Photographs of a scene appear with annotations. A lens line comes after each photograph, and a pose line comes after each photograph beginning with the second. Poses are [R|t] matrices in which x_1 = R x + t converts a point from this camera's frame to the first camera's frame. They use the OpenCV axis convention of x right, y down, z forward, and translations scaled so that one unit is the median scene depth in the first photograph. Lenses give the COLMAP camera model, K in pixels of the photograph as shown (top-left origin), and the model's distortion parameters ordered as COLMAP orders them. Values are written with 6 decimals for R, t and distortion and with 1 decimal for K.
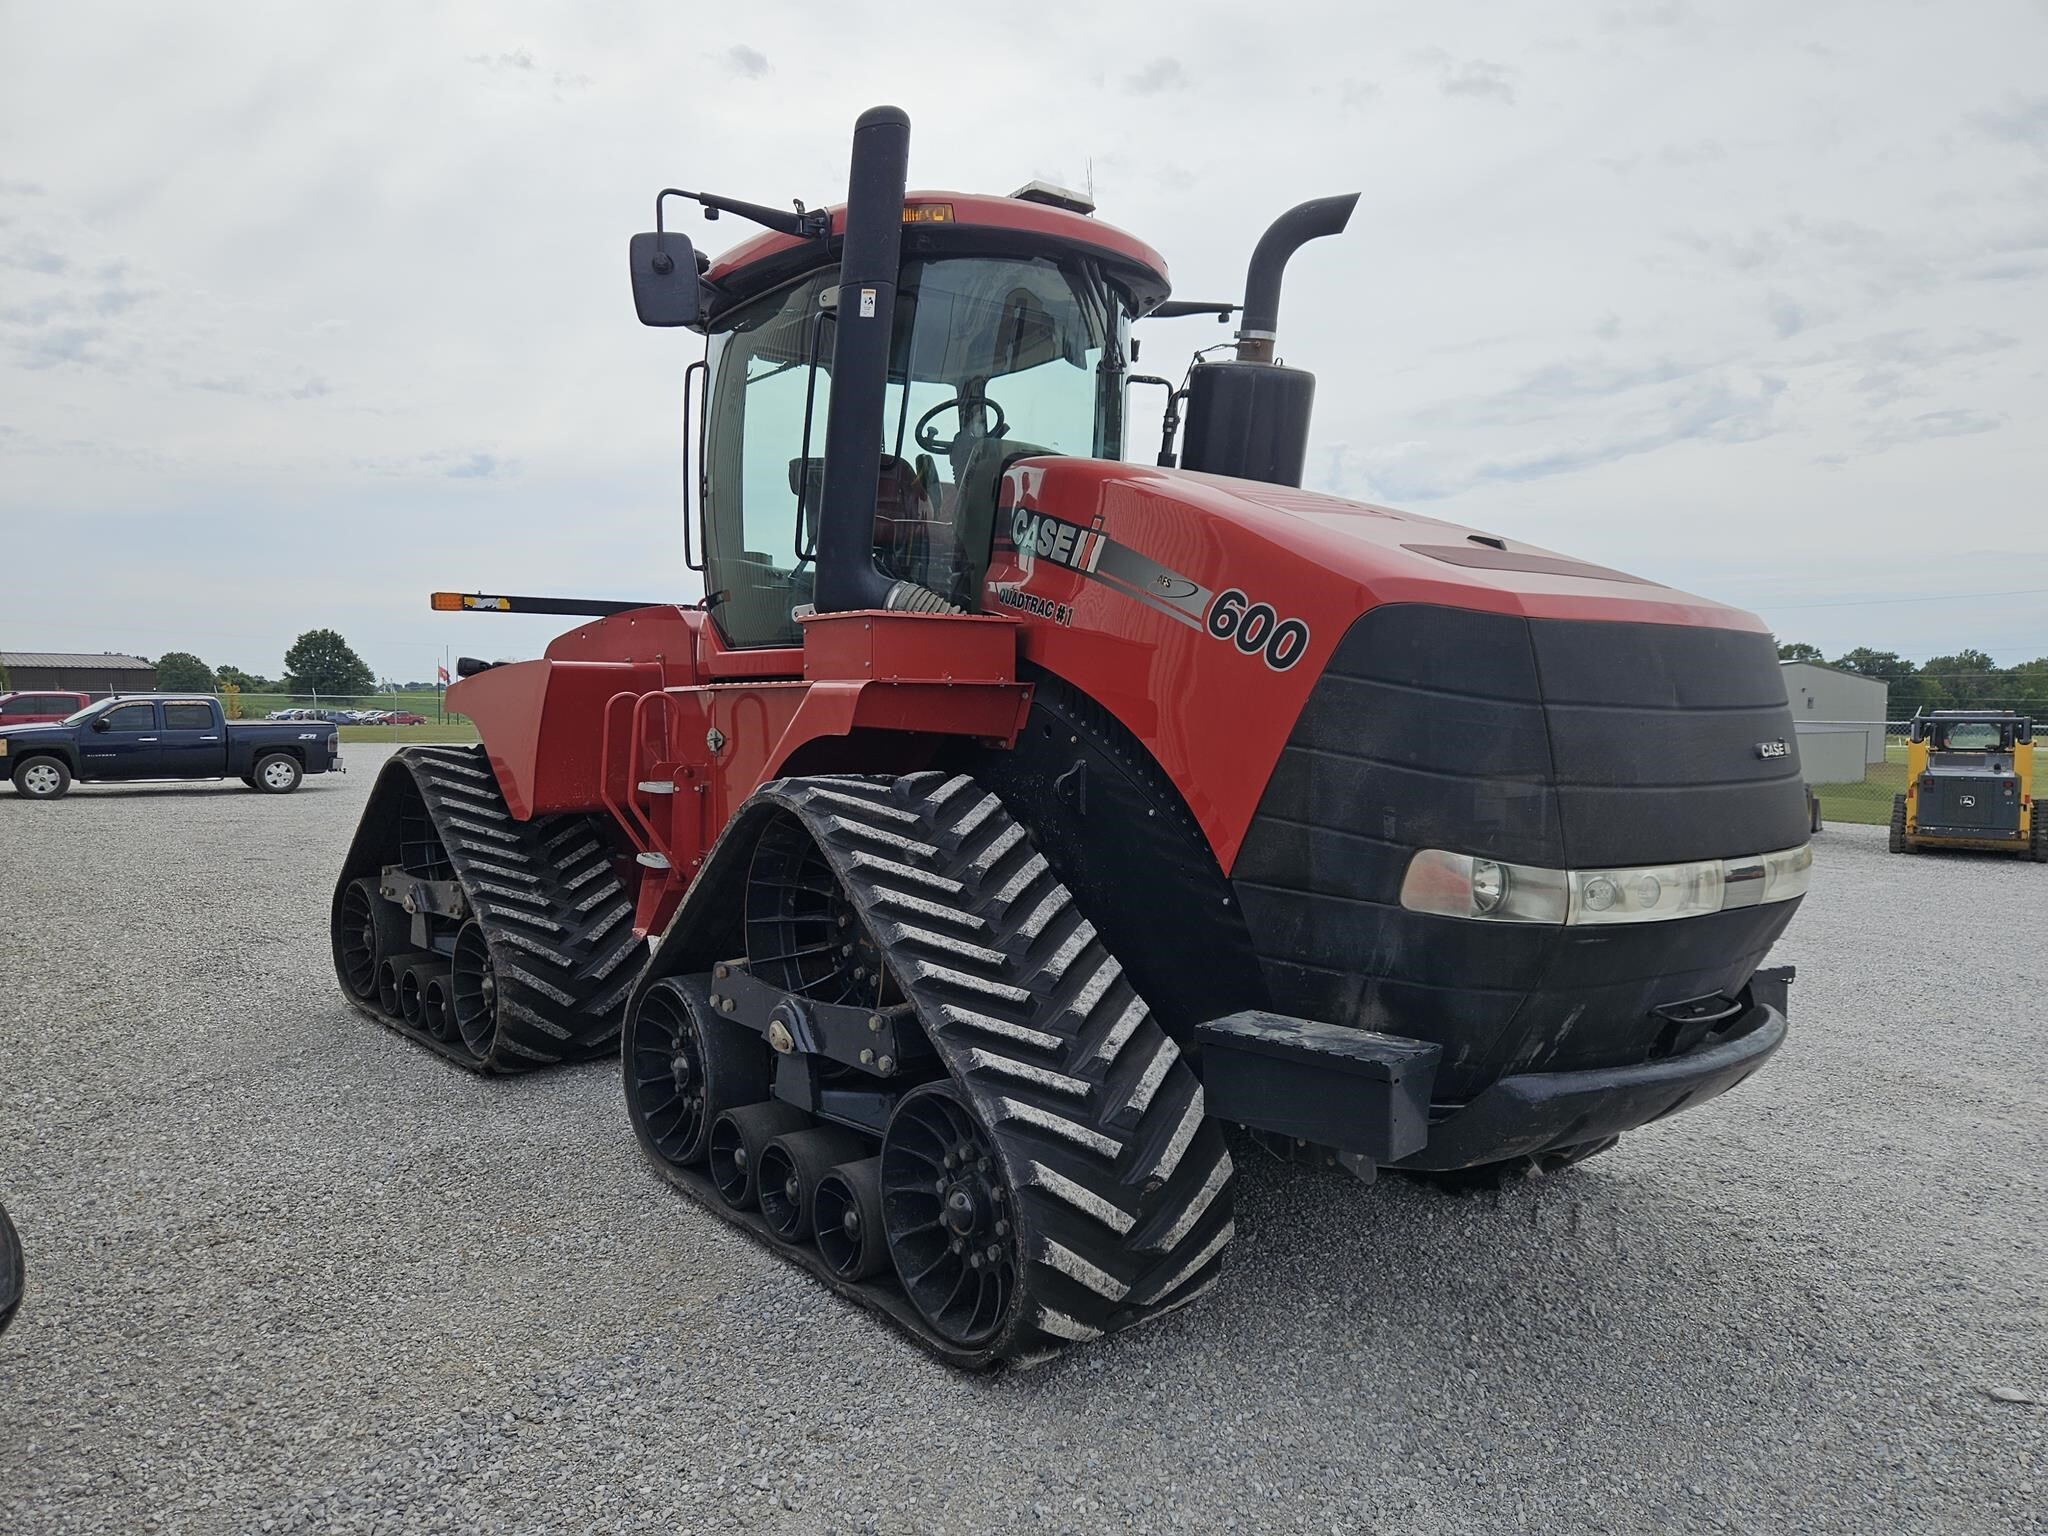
lens RADIAL K [[1438.4, 0, 1078.1], [0, 1438.4, 793.2], [0, 0, 1]] dist [0.082363, -0.151183]
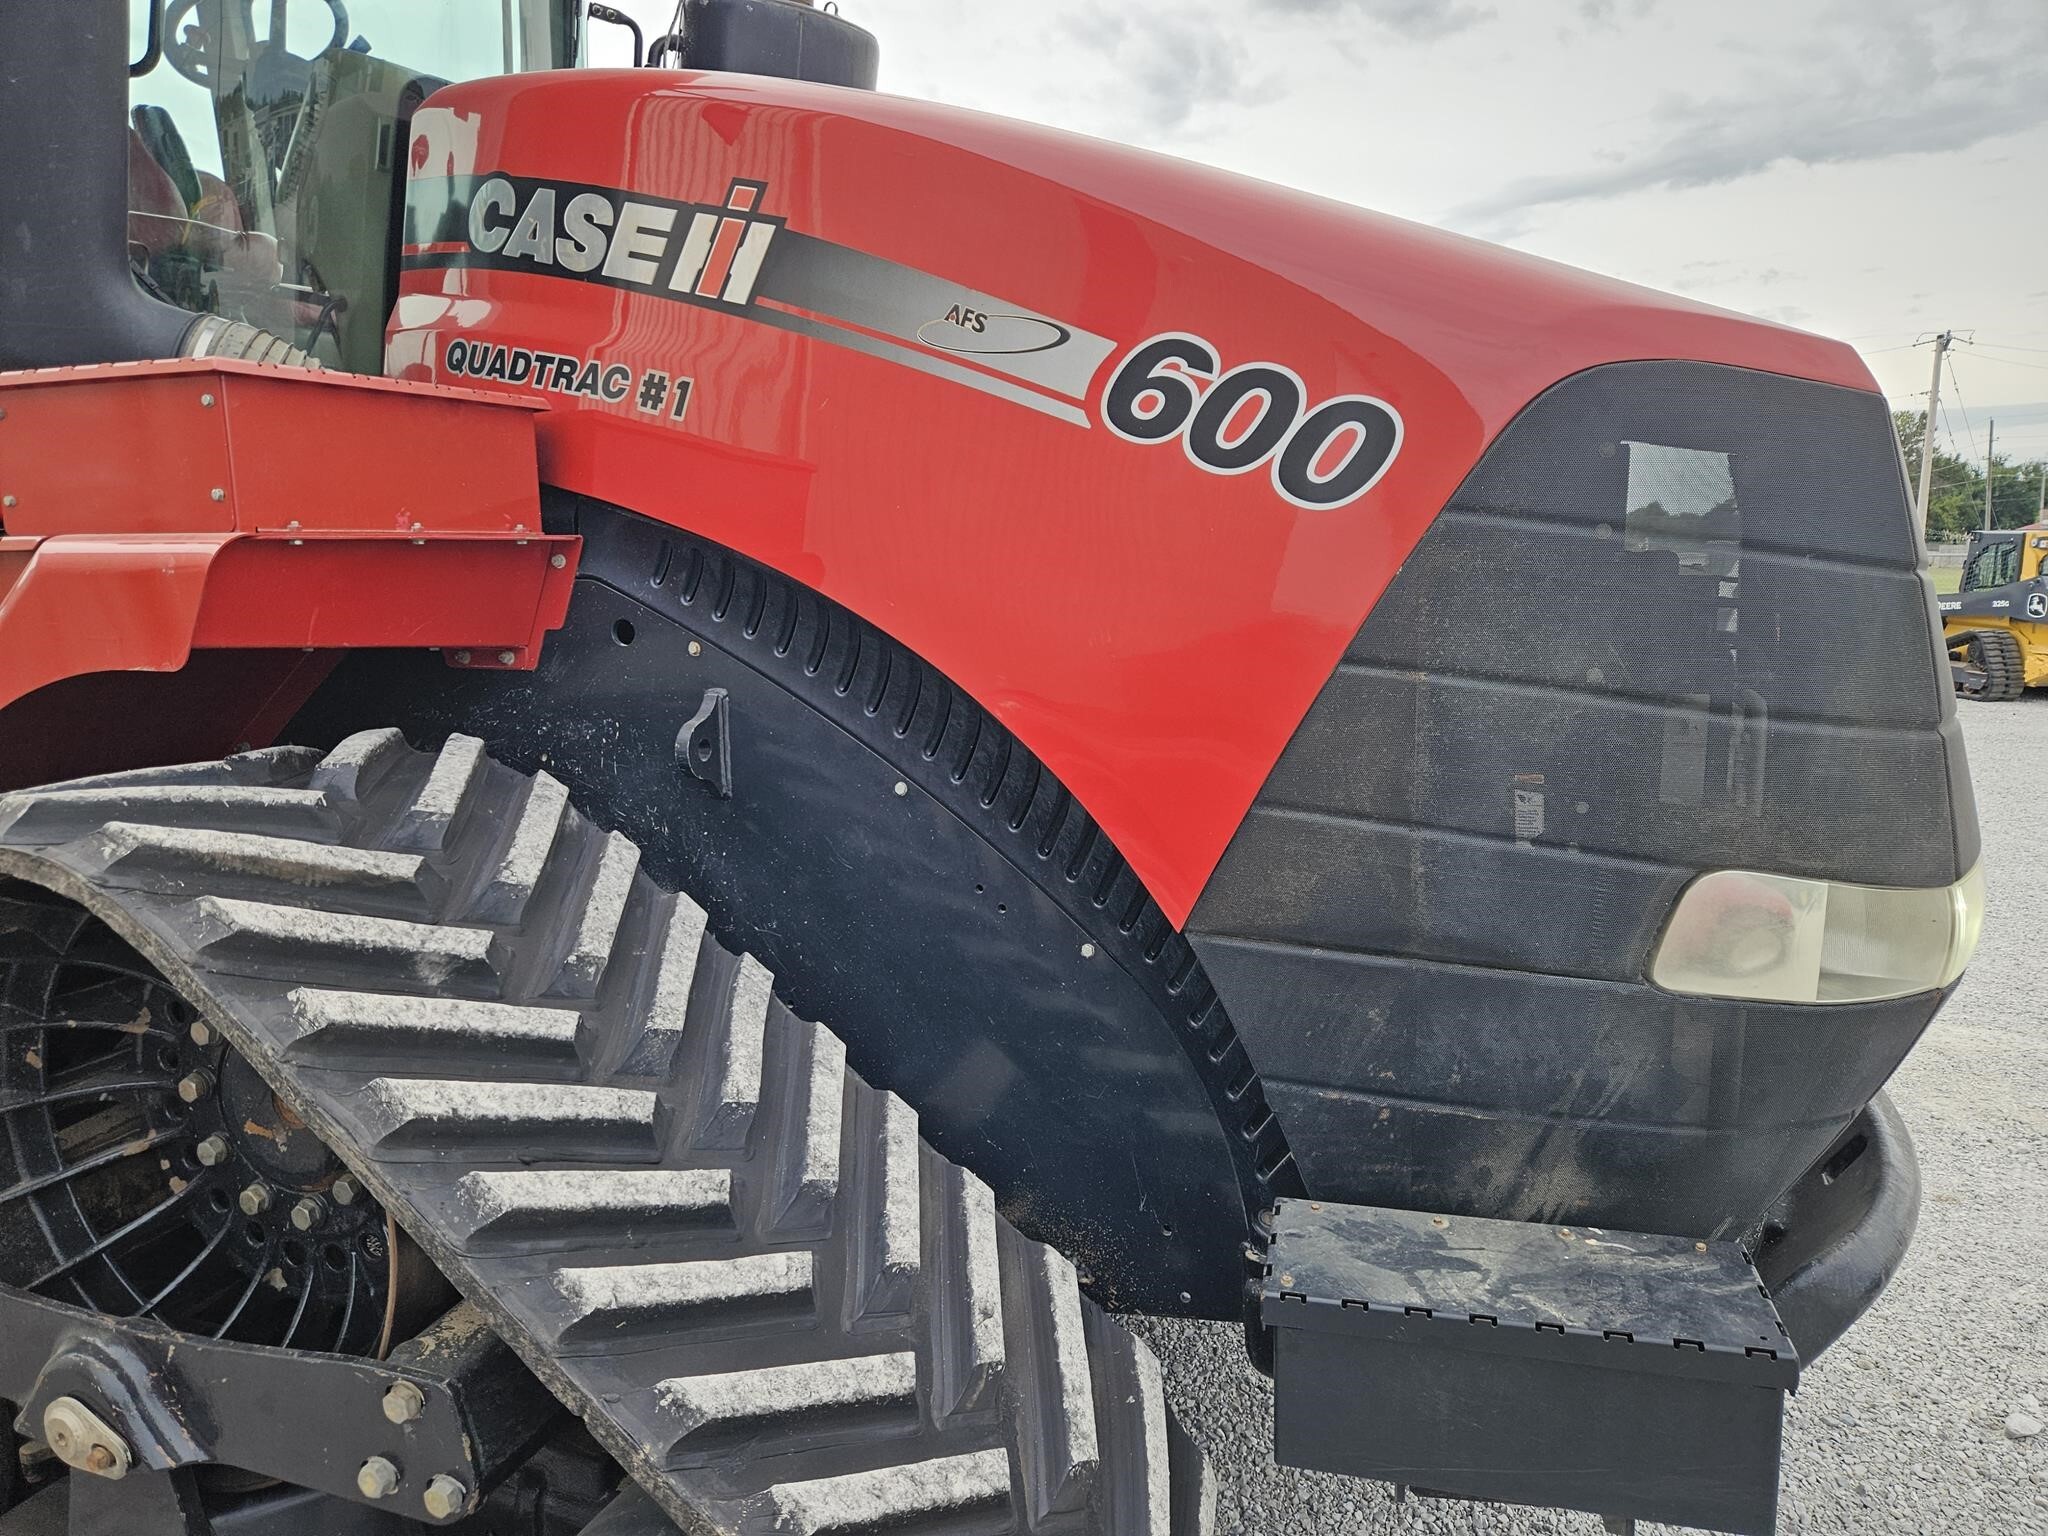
lens RADIAL K [[1373.6, 0, 1024.0], [0, 1373.6, 768.0], [0, 0, 1]] dist [0.051928, -0.042141]
pose [[0.867692, -0.095133, 0.487915, -0.156616], [0.046291, 0.992715, 0.111234, -0.048612], [-0.494943, -0.073931, 0.865775, 0.571673]]
